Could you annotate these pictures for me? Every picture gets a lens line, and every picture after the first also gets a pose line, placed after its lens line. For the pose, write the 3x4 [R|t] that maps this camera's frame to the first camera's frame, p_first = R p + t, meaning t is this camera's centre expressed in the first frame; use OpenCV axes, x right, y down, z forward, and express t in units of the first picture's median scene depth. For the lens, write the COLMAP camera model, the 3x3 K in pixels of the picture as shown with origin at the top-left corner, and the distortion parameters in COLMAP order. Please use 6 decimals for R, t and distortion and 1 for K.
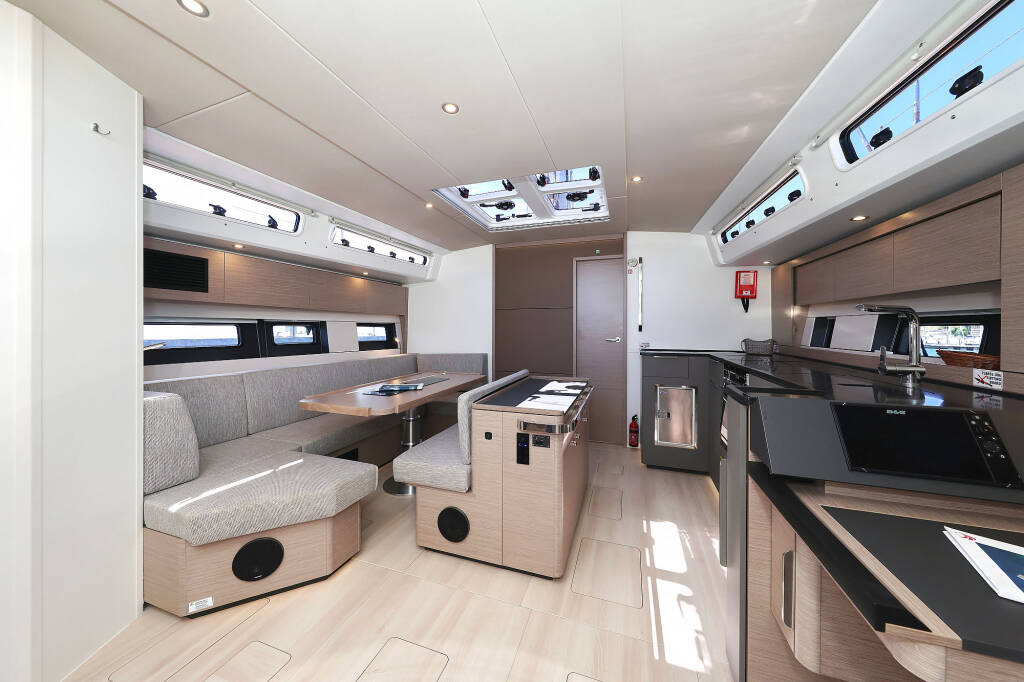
lens RADIAL K [[326.6, 0, 532.4], [0, 326.6, 328.7], [0, 0, 1]] dist [0.000937, 0.000020]
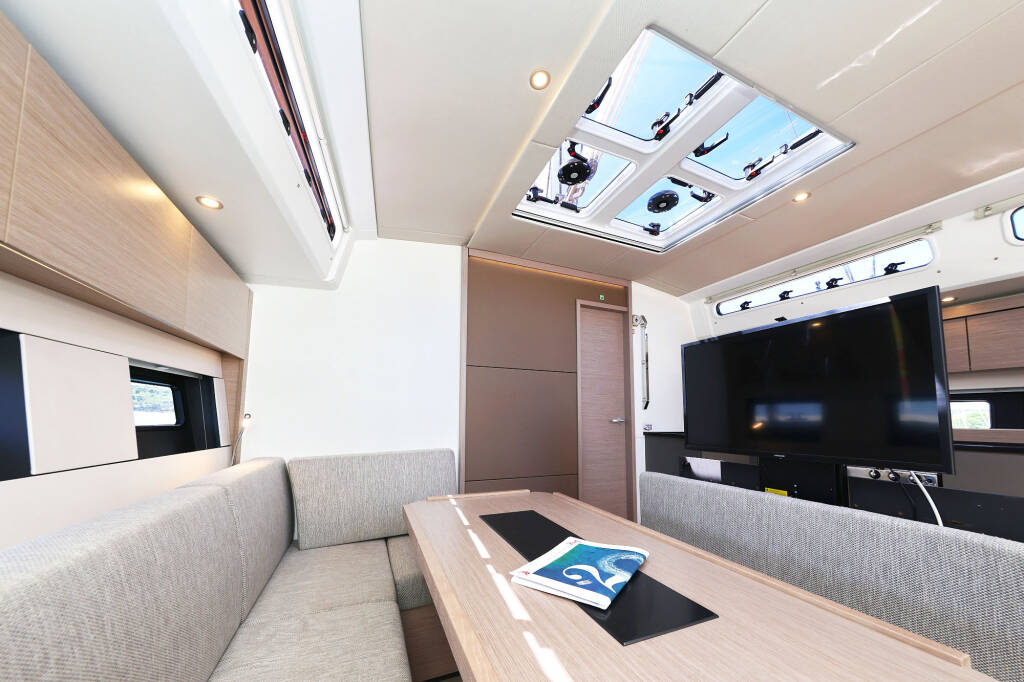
lens RADIAL K [[366.0, 0, 522.7], [0, 366.0, 392.7], [0, 0, 1]] dist [0.000907, 0.000091]
pose [[0.772815, 0.046164, 0.632950, -0.505365], [-0.001965, 0.997520, -0.070353, 0.034122], [-0.634628, 0.053126, 0.770990, 0.575149]]
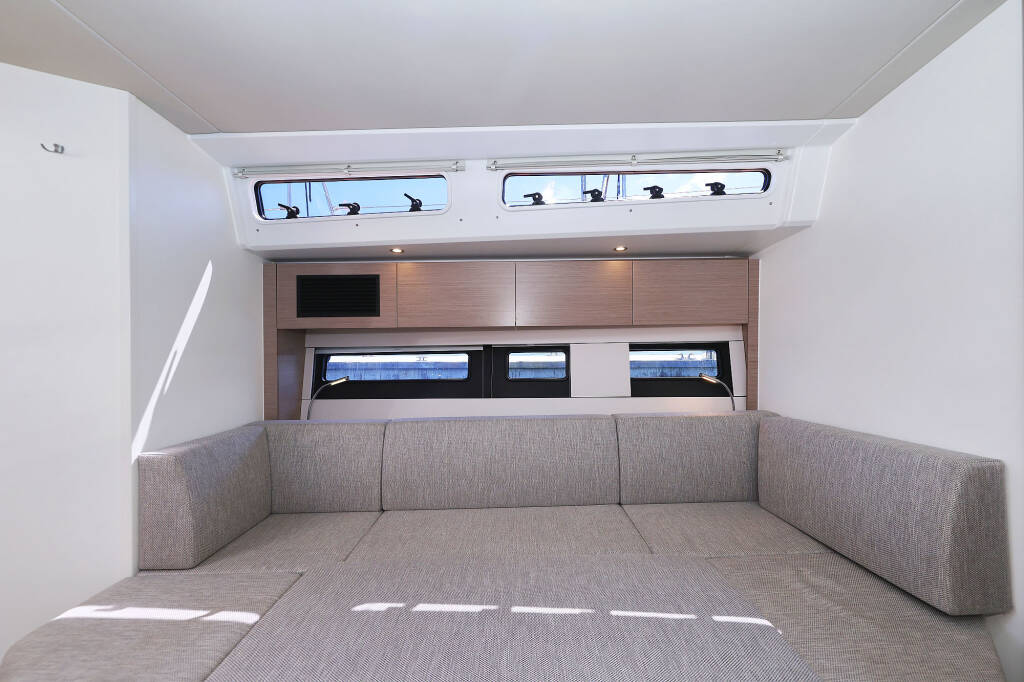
lens RADIAL K [[384.2, 0, 512.0], [0, 384.2, 341.0], [0, 0, 1]] dist [-0.000344, 0.000016]
pose [[0.294824, -0.031276, -0.955040, 0.013804], [0.018189, 0.999467, -0.027116, -0.010465], [0.955378, -0.009376, 0.295236, 0.670247]]
